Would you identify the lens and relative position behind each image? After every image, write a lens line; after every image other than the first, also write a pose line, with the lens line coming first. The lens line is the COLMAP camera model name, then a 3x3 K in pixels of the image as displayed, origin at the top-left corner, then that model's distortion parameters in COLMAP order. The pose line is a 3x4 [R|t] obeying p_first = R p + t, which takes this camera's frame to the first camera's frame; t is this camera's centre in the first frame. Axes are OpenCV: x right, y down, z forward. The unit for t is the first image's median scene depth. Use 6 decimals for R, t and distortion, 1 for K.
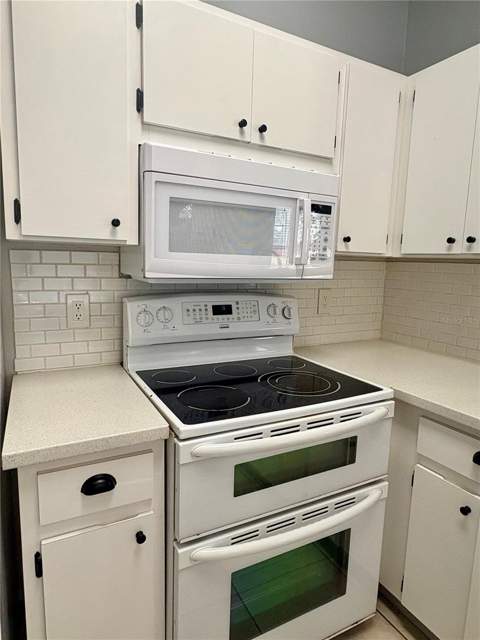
lens RADIAL K [[389.0, 0, 240.0], [0, 389.0, 320.0], [0, 0, 1]] dist [-0.001563, -0.000114]
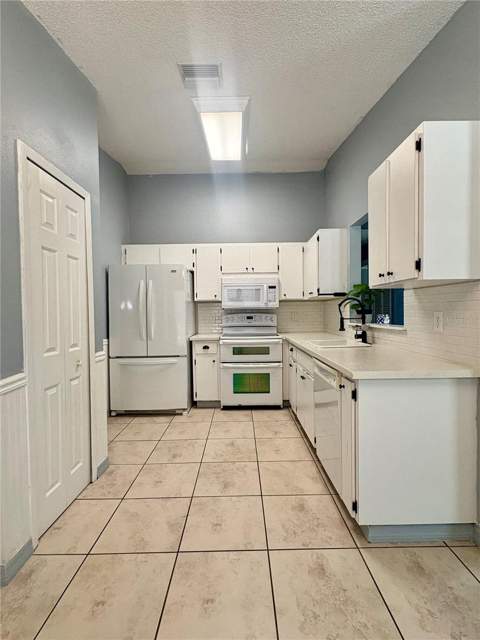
lens RADIAL K [[303.9, 0, 240.0], [0, 303.9, 320.0], [0, 0, 1]] dist [0.000100, -0.000005]
pose [[0.890077, -0.021721, -0.455292, 1.195342], [-0.028570, 0.994241, -0.103286, 0.296887], [0.454913, 0.104940, 0.884331, -1.520775]]
